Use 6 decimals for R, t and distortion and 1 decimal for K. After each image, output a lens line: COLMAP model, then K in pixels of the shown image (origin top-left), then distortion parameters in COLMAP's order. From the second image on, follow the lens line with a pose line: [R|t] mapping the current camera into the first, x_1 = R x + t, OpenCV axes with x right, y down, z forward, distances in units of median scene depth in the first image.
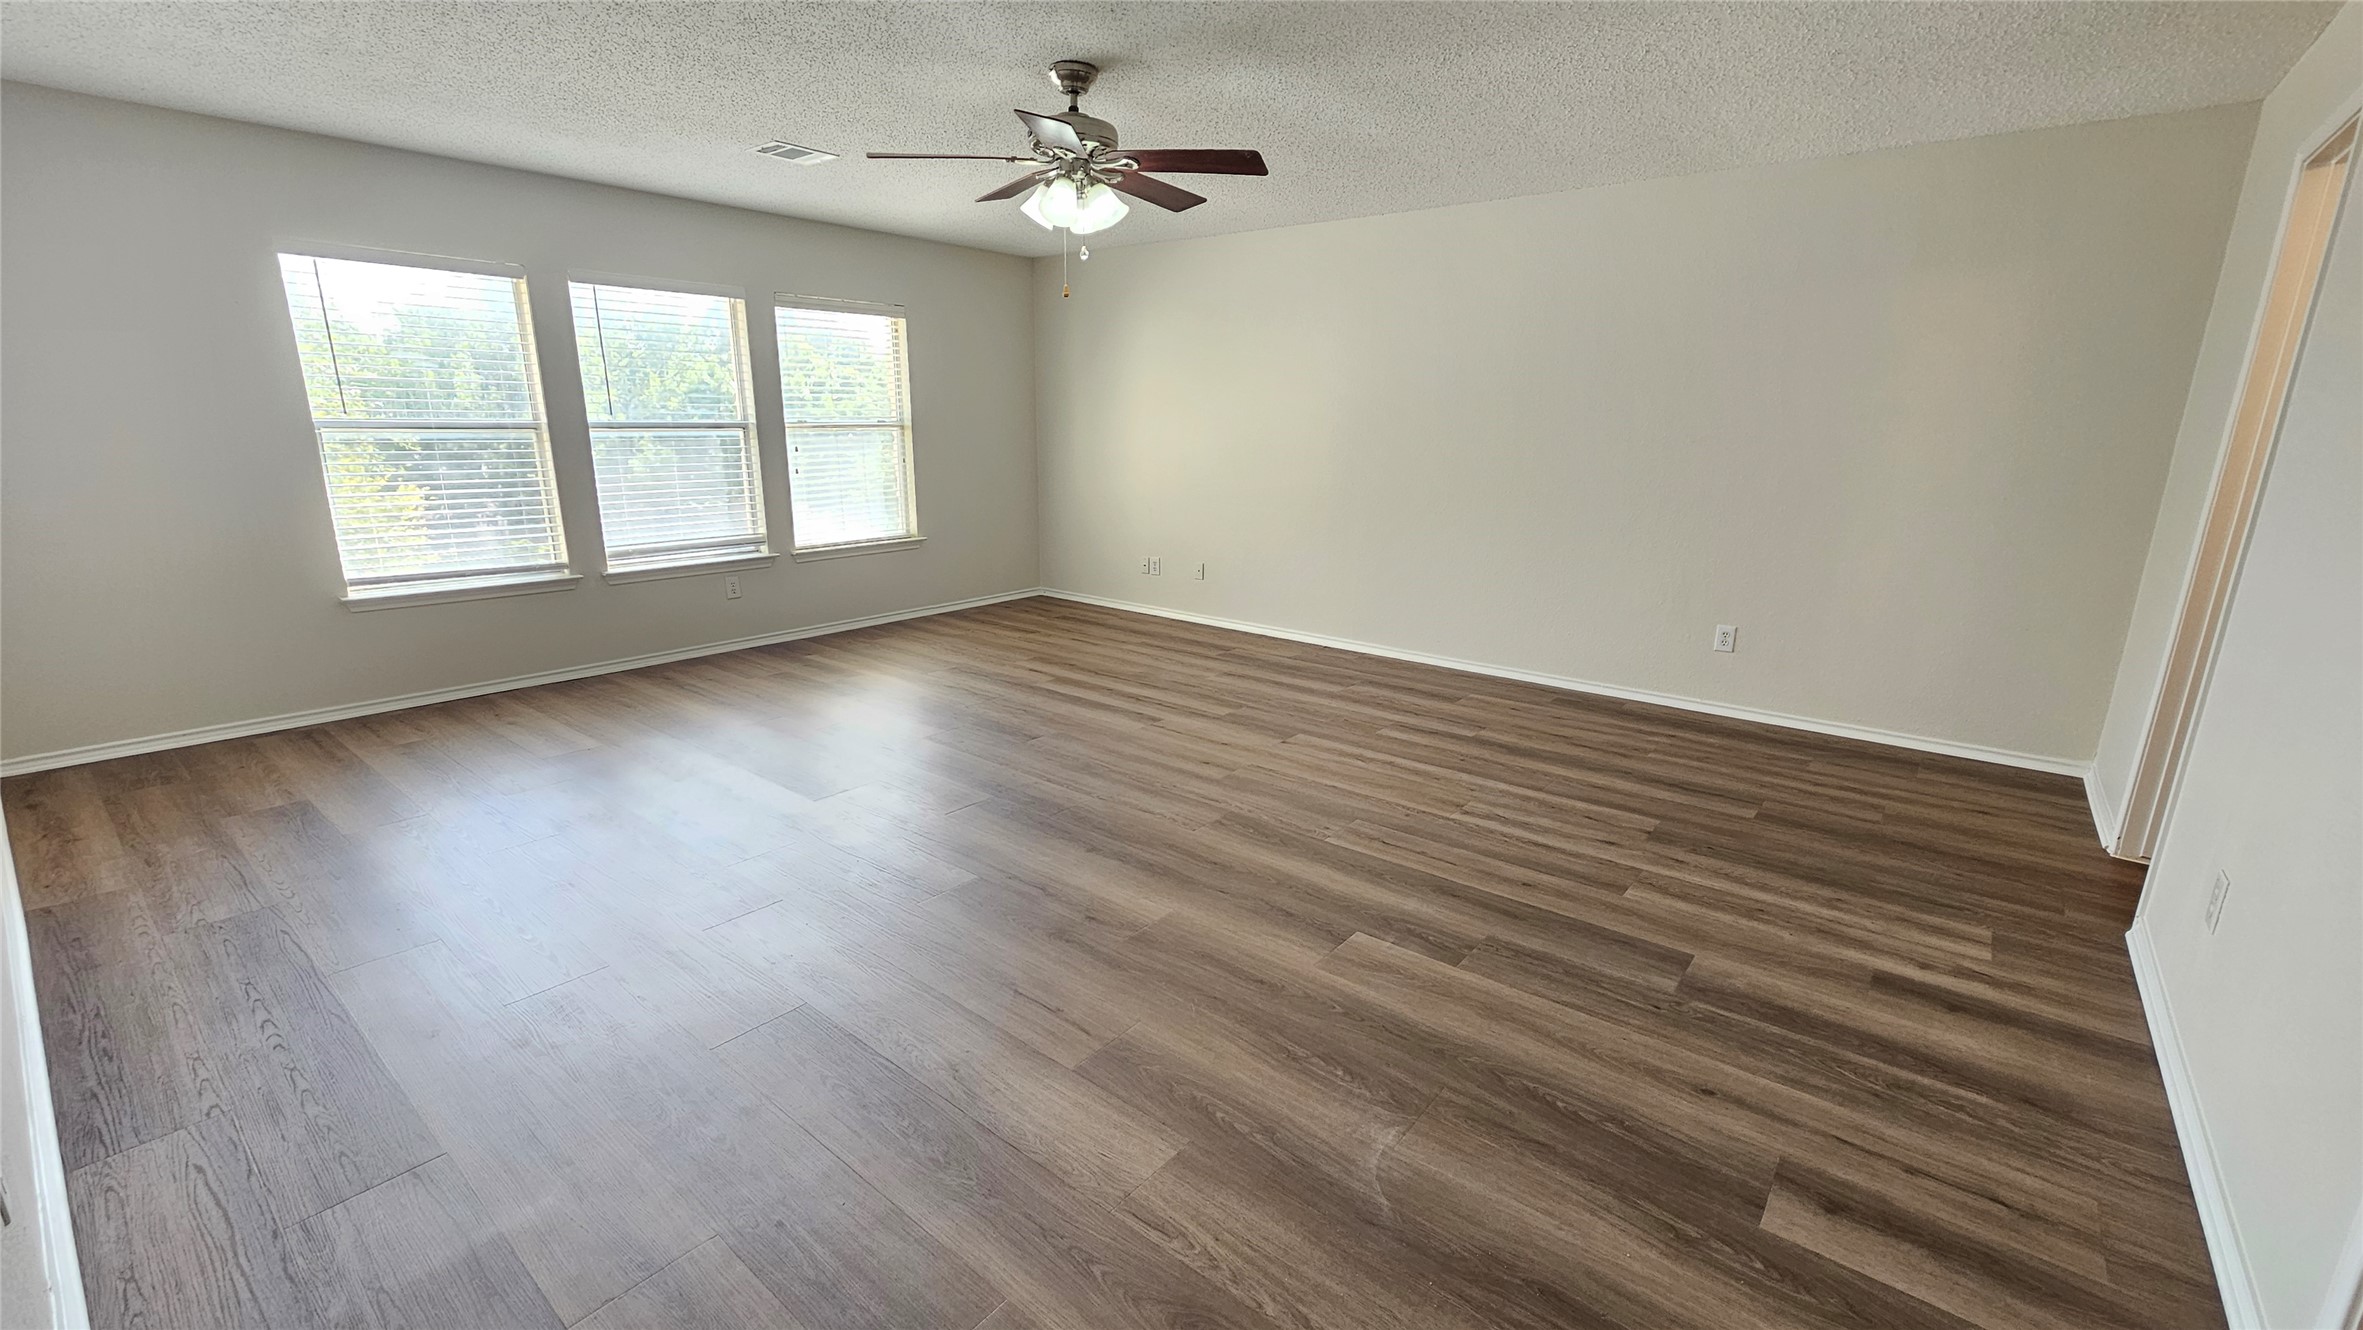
lens RADIAL K [[968.7, 0, 1183.8], [0, 968.7, 667.3], [0, 0, 1]] dist [-0.000111, 0.000115]
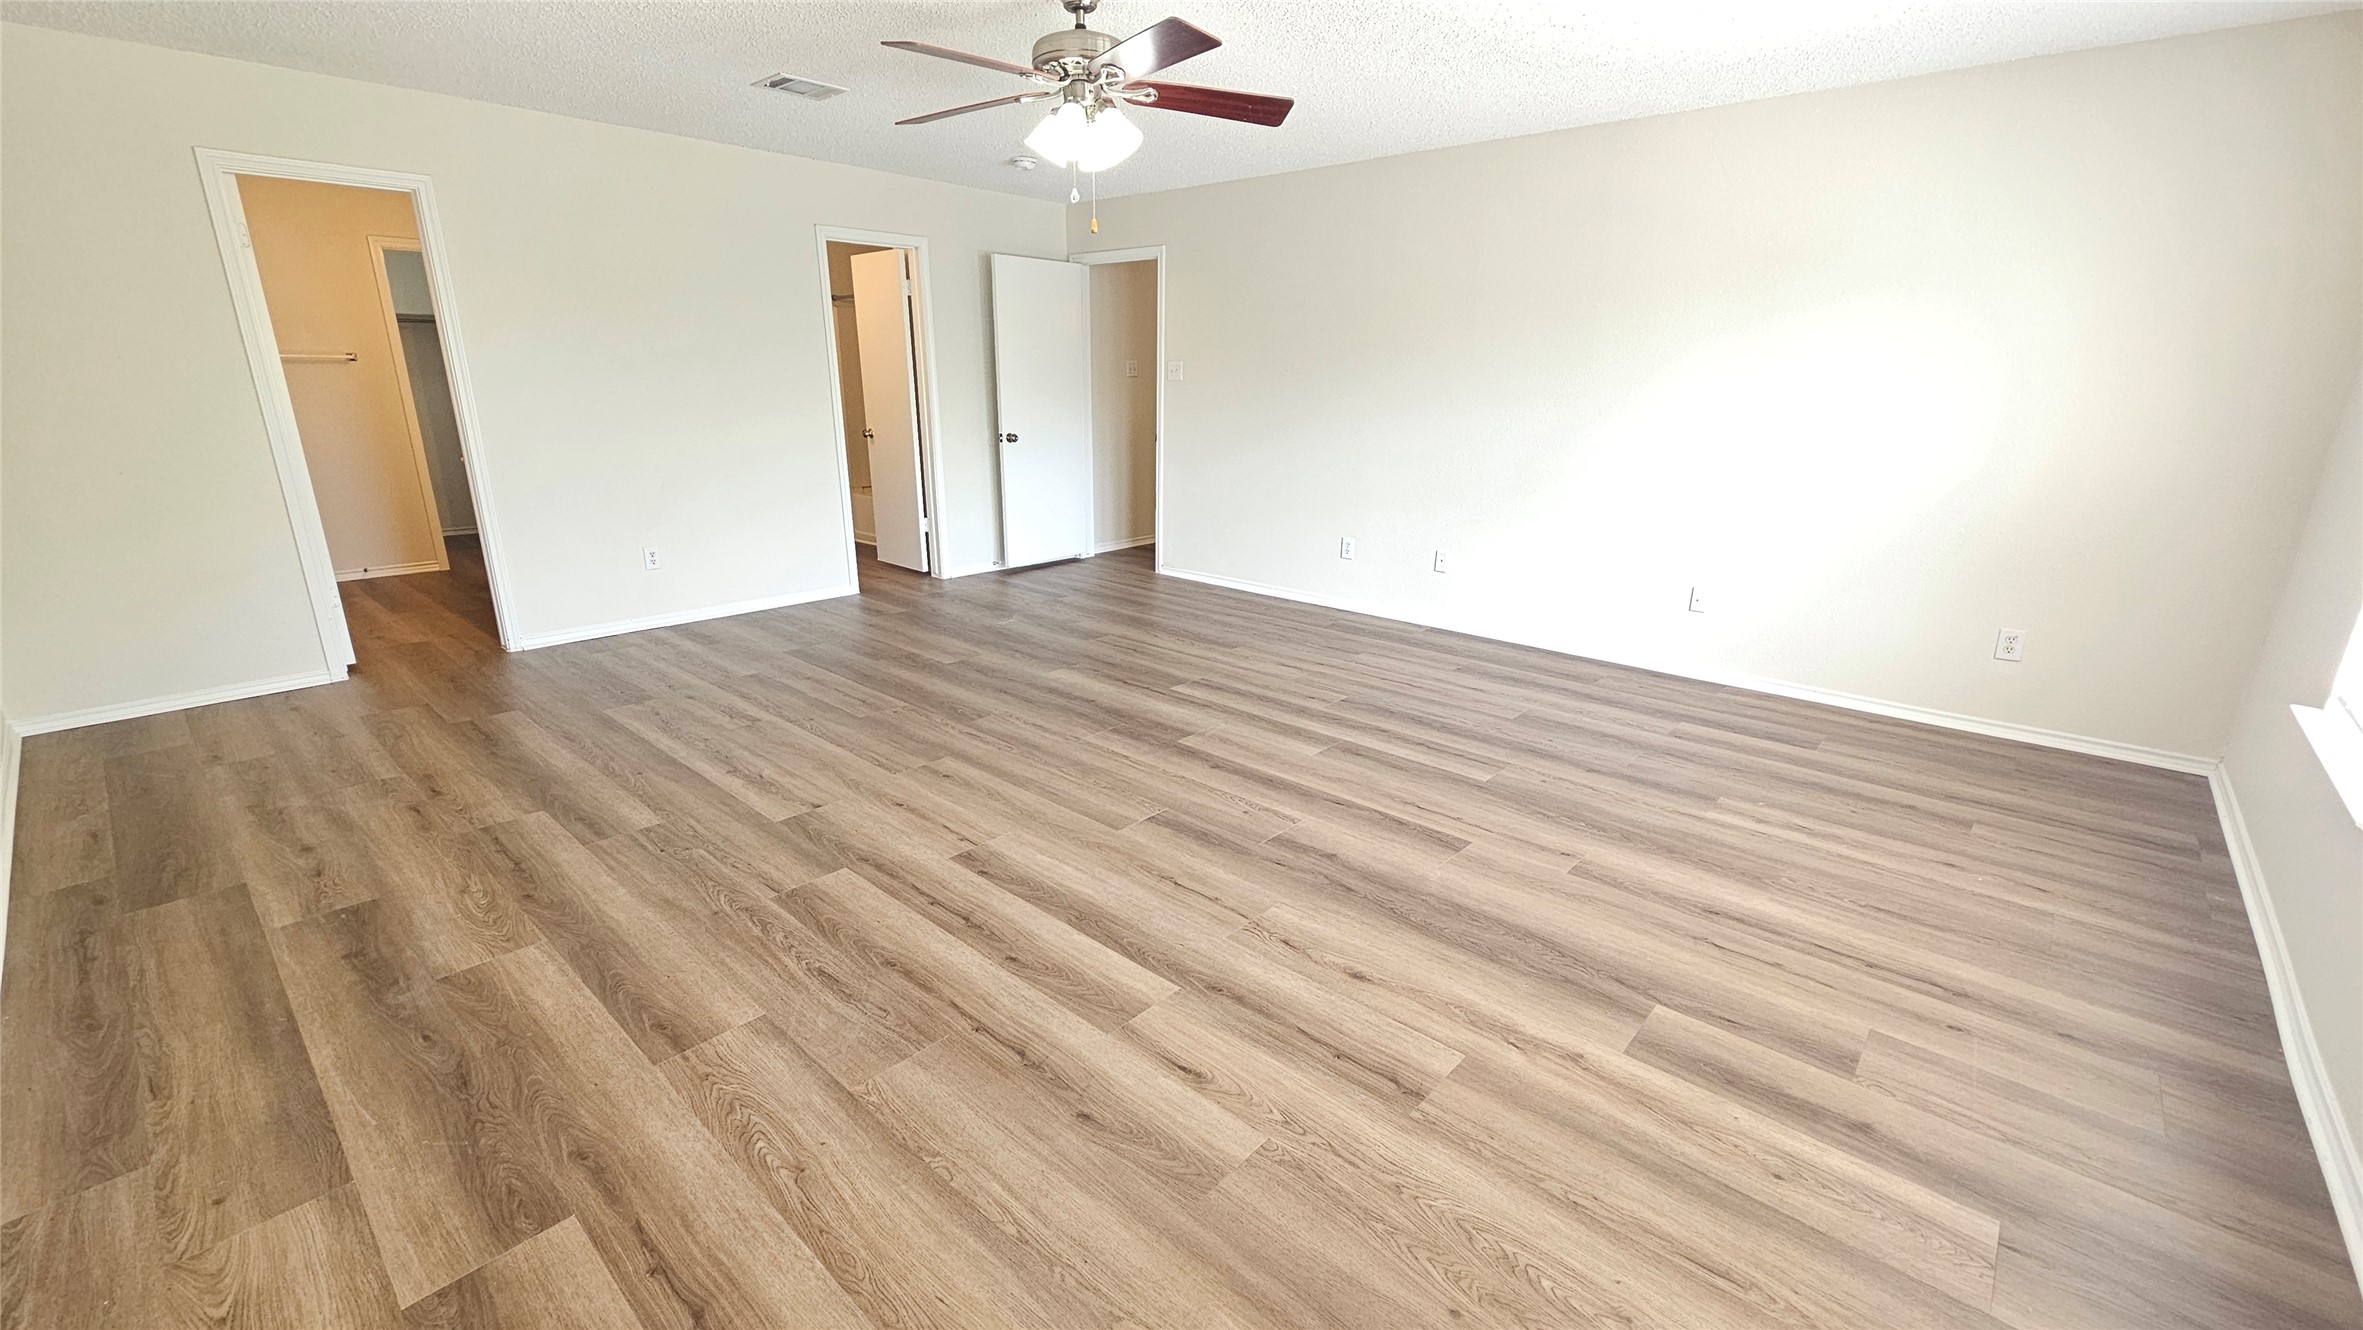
lens RADIAL K [[968.7, 0, 1184.3], [0, 968.7, 666.2], [0, 0, 1]] dist [-0.000111, 0.000115]
pose [[-0.998253, -0.038594, 0.044736, -0.220892], [-0.009827, 0.855086, 0.518393, -0.429938], [-0.058260, 0.517047, -0.853972, 1.665405]]
